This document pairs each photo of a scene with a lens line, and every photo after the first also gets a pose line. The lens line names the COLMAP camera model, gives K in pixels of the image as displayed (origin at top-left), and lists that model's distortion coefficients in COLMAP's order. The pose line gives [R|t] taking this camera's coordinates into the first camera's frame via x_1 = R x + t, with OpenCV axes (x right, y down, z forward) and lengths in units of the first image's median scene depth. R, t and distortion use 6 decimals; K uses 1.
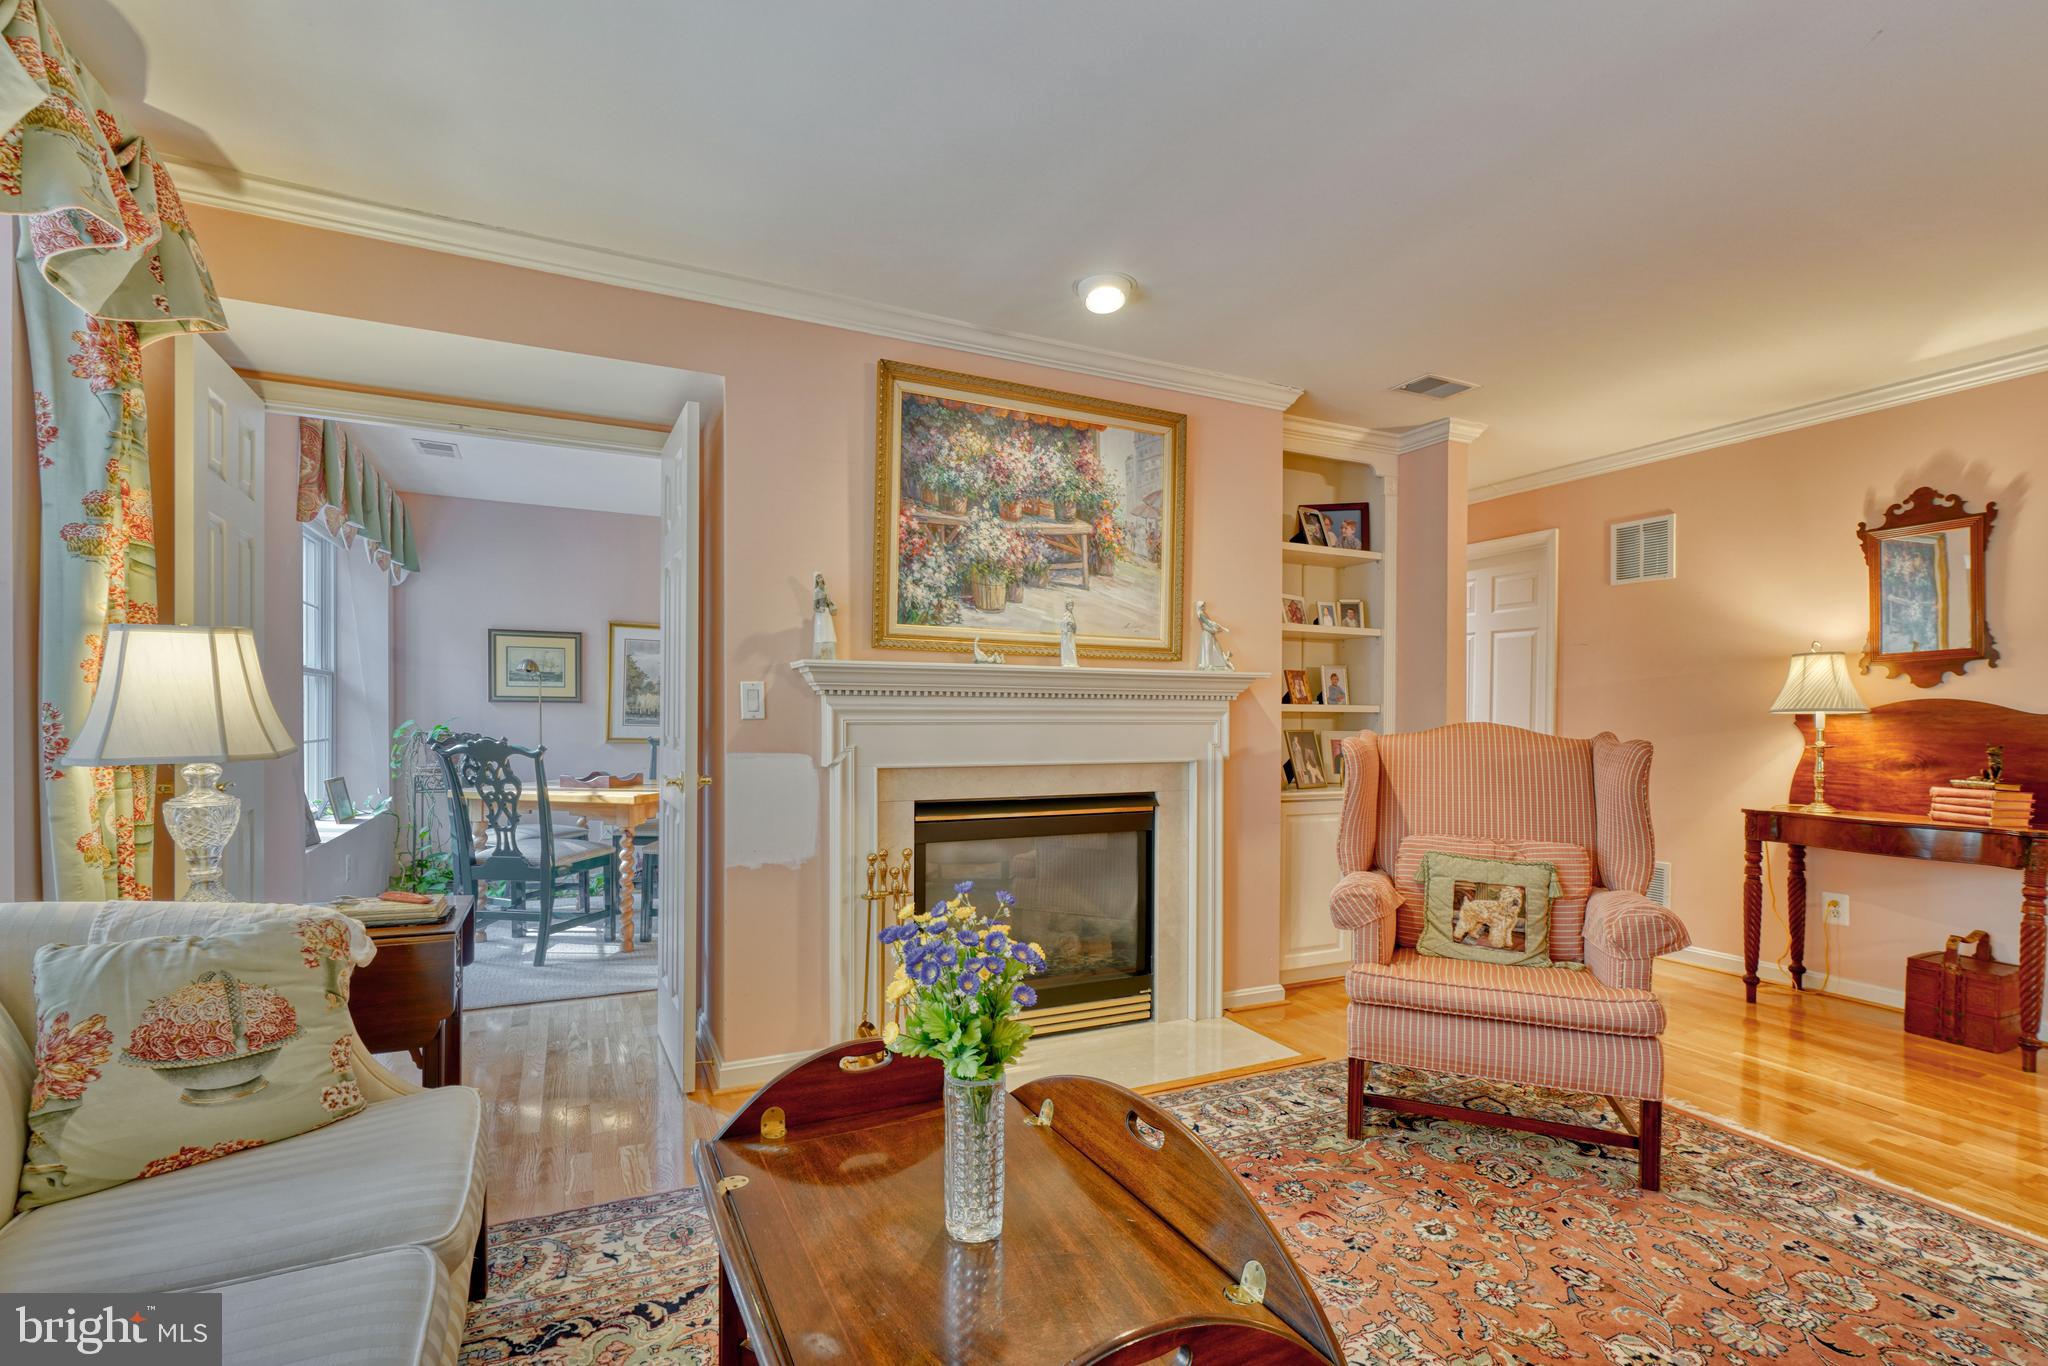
lens RADIAL K [[932.9, 0, 1015.0], [0, 932.9, 730.7], [0, 0, 1]] dist [-0.004903, 0.003714]
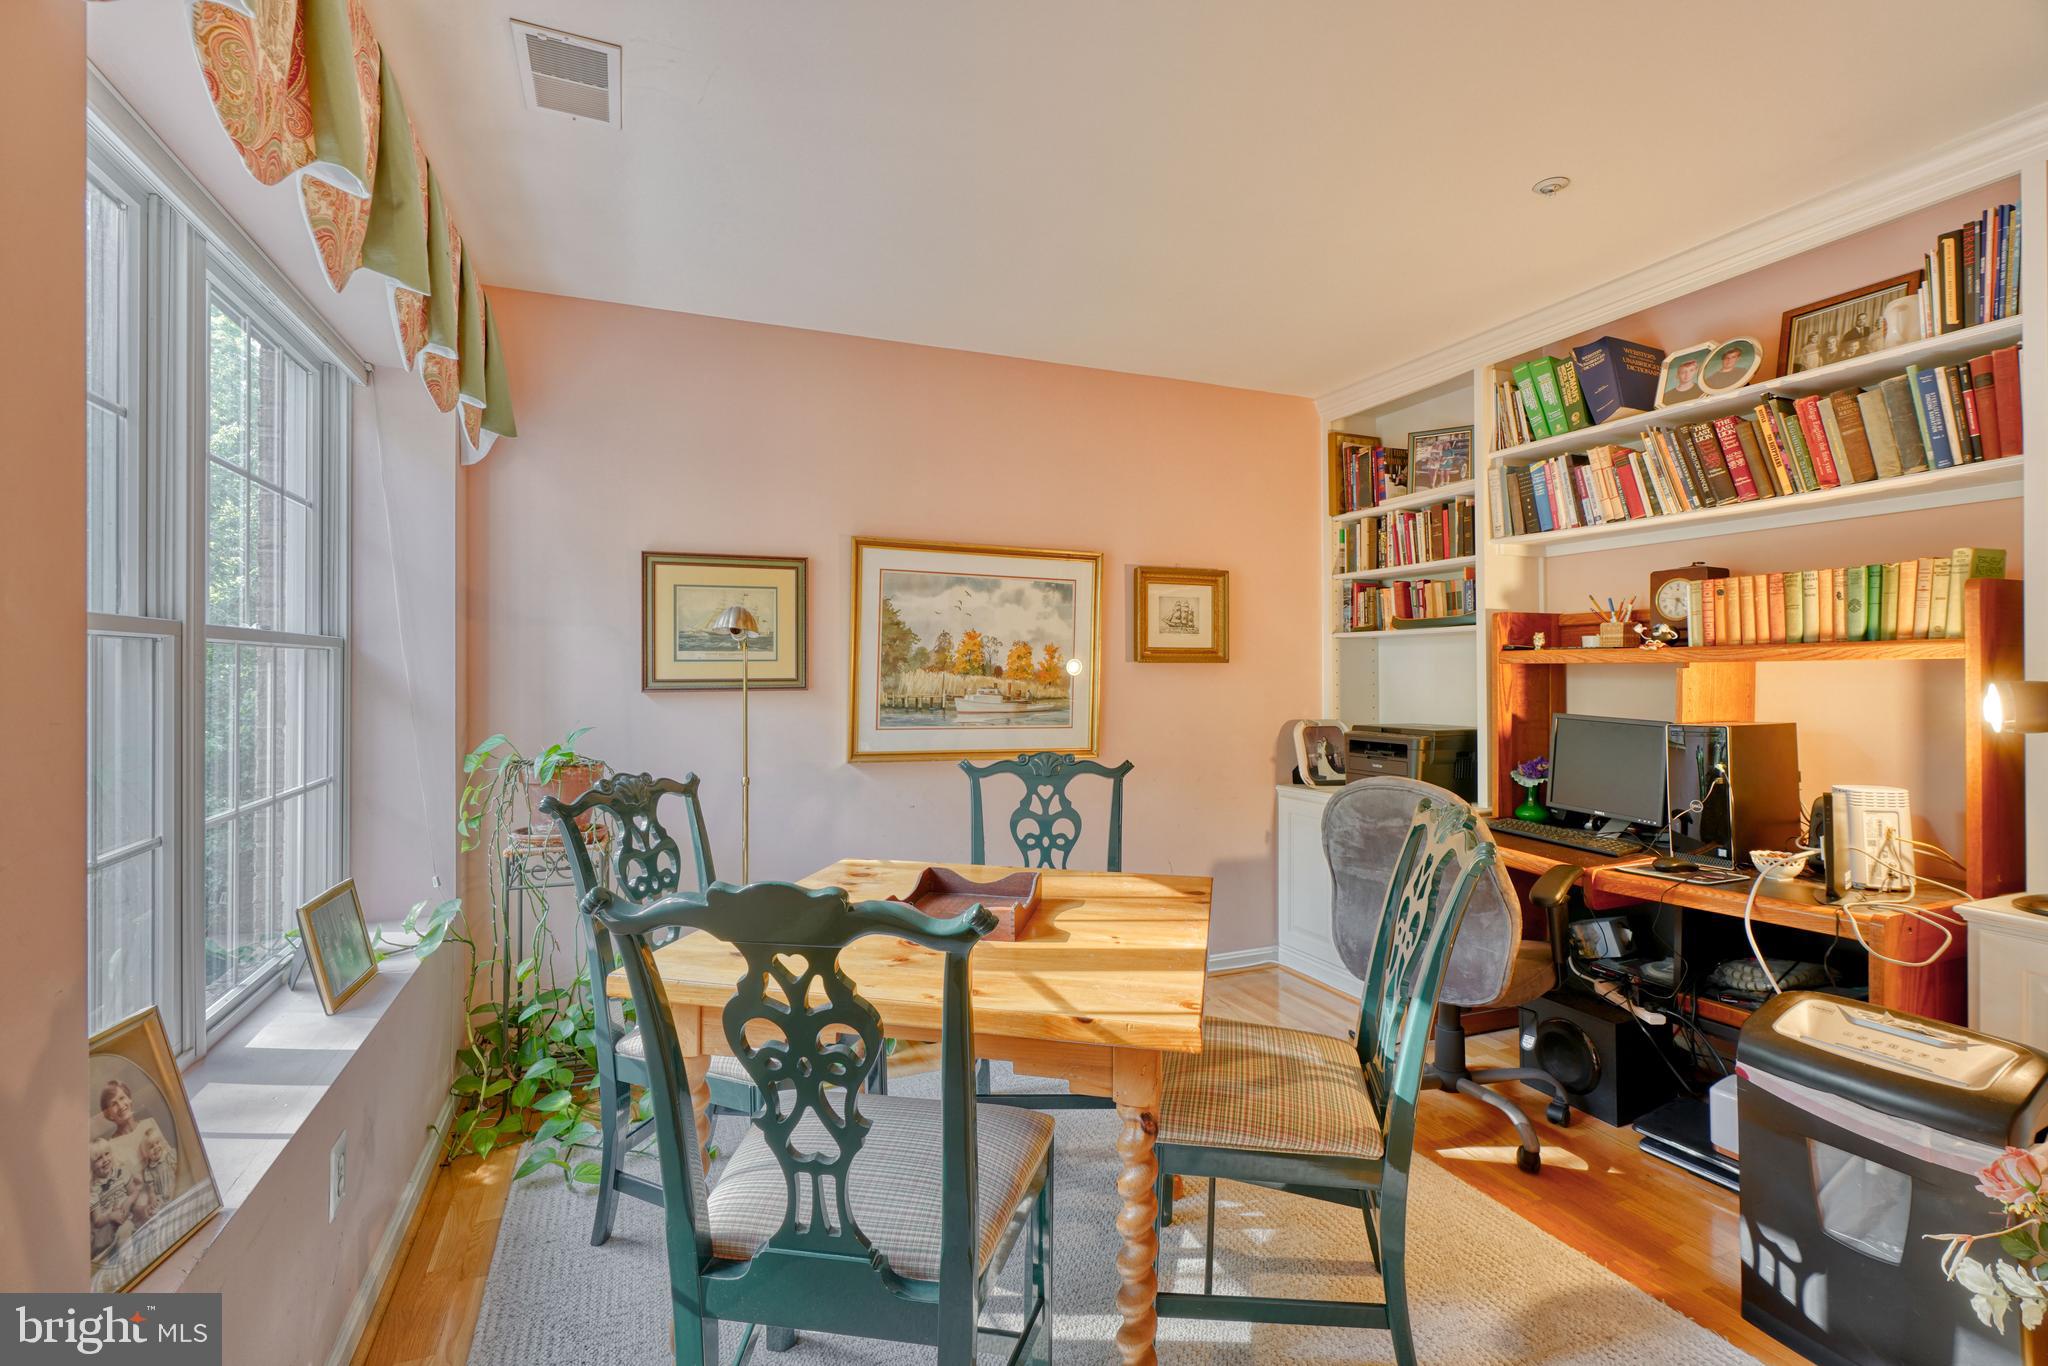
lens RADIAL K [[932.9, 0, 1026.6], [0, 932.9, 667.8], [0, 0, 1]] dist [-0.004903, 0.003714]
pose [[0.998452, -0.011350, -0.054457, -0.262172], [0.010216, 0.999726, -0.021048, -0.025189], [0.054681, 0.020459, 0.998294, 0.399927]]
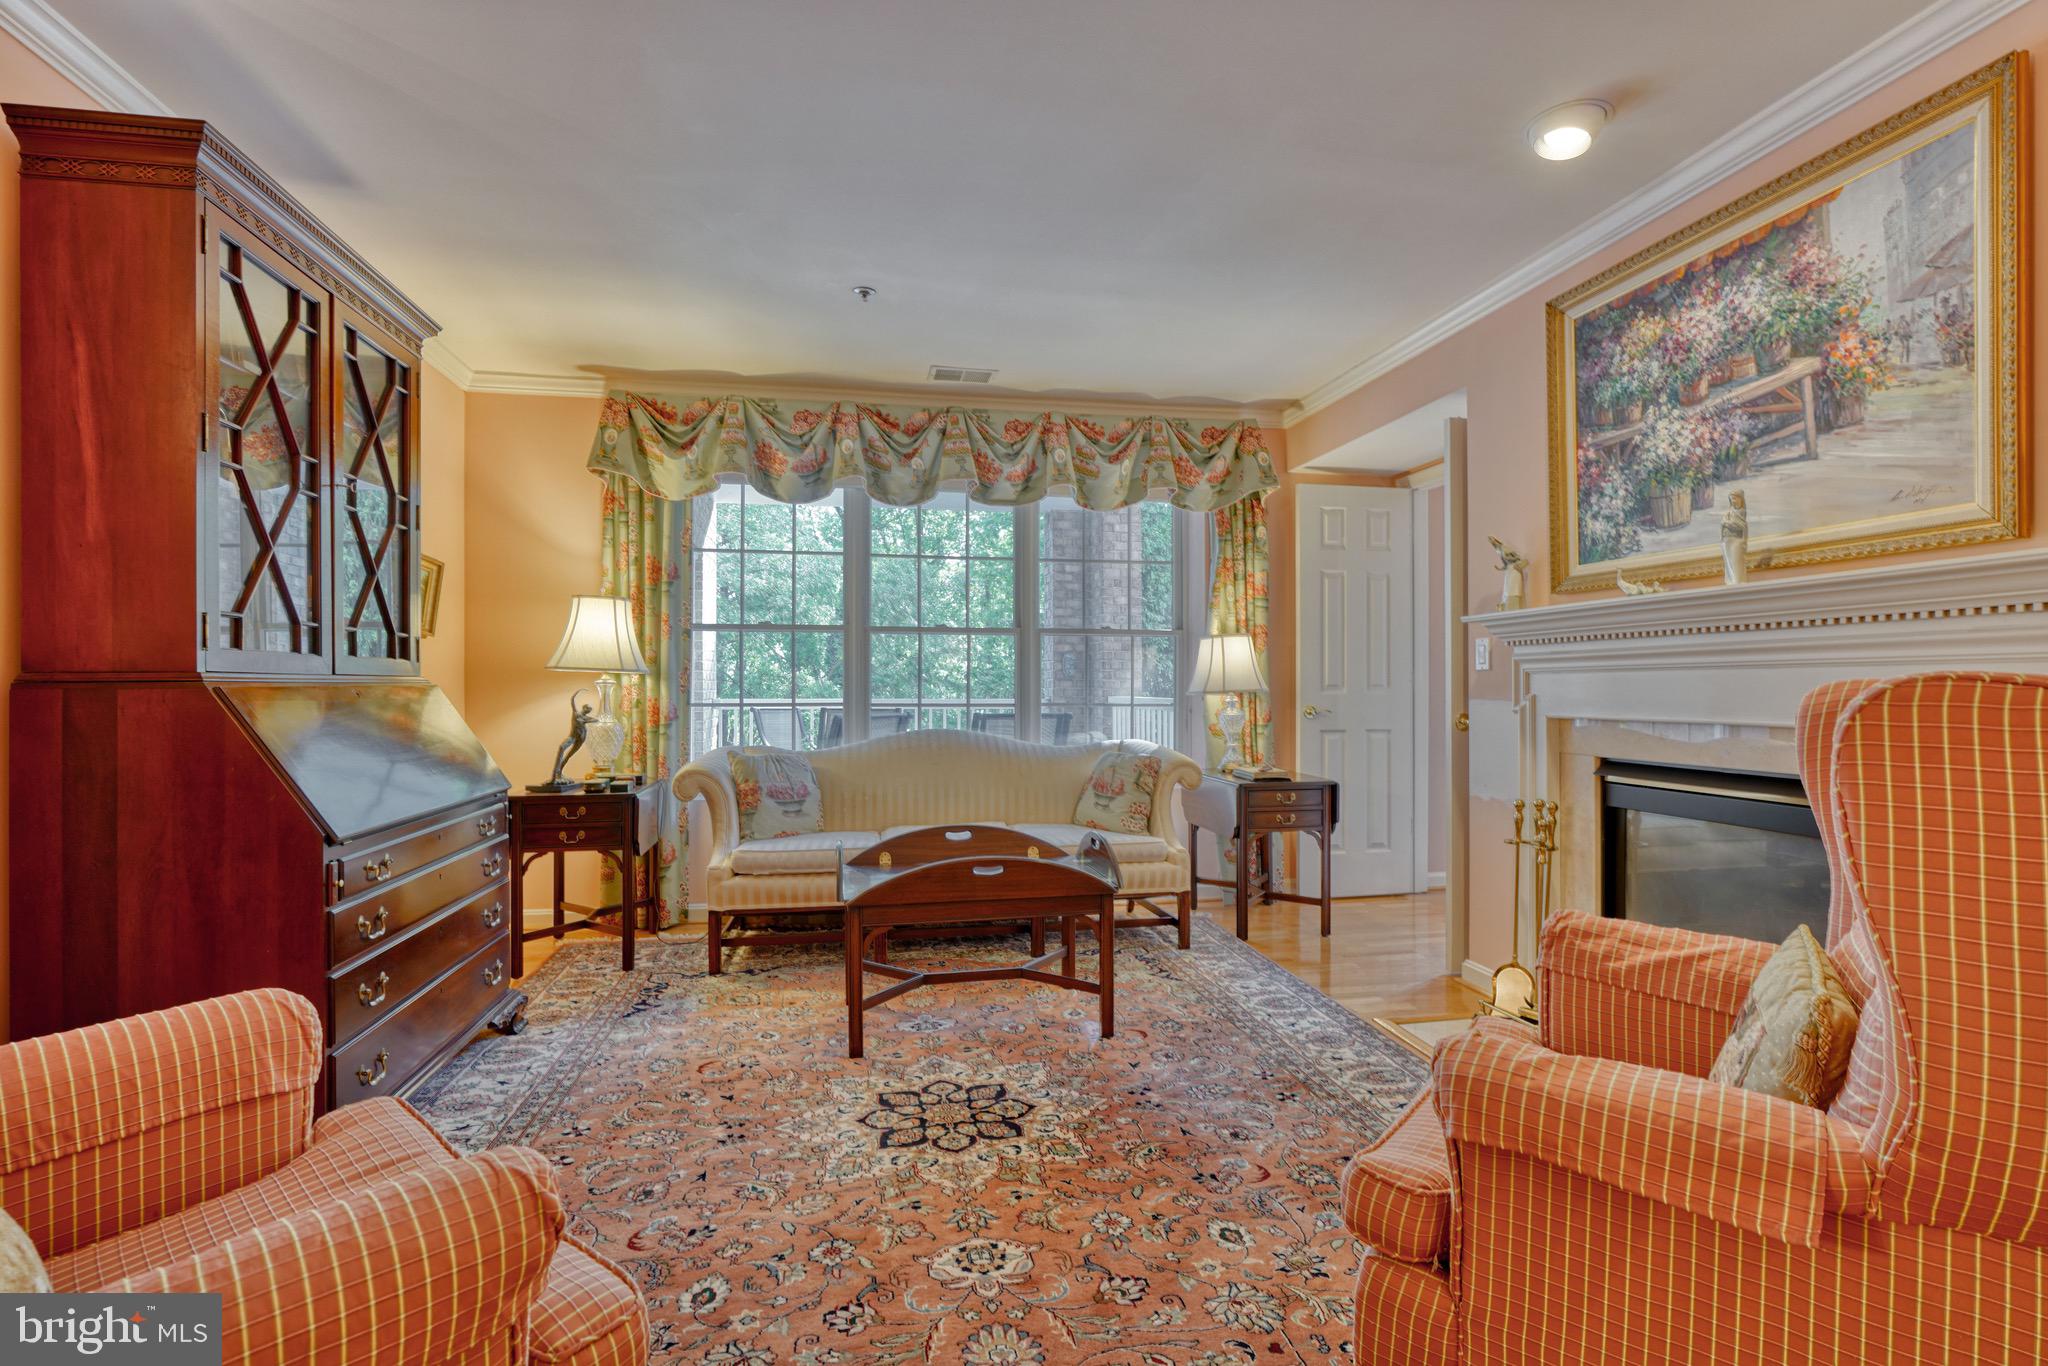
lens RADIAL K [[932.9, 0, 1026.1], [0, 932.9, 680.3], [0, 0, 1]] dist [-0.004903, 0.003714]
pose [[-0.250912, -0.011637, -0.967940, 0.897238], [-0.013691, 0.999870, -0.008472, 0.016048], [0.967913, 0.011126, -0.251038, 0.681953]]
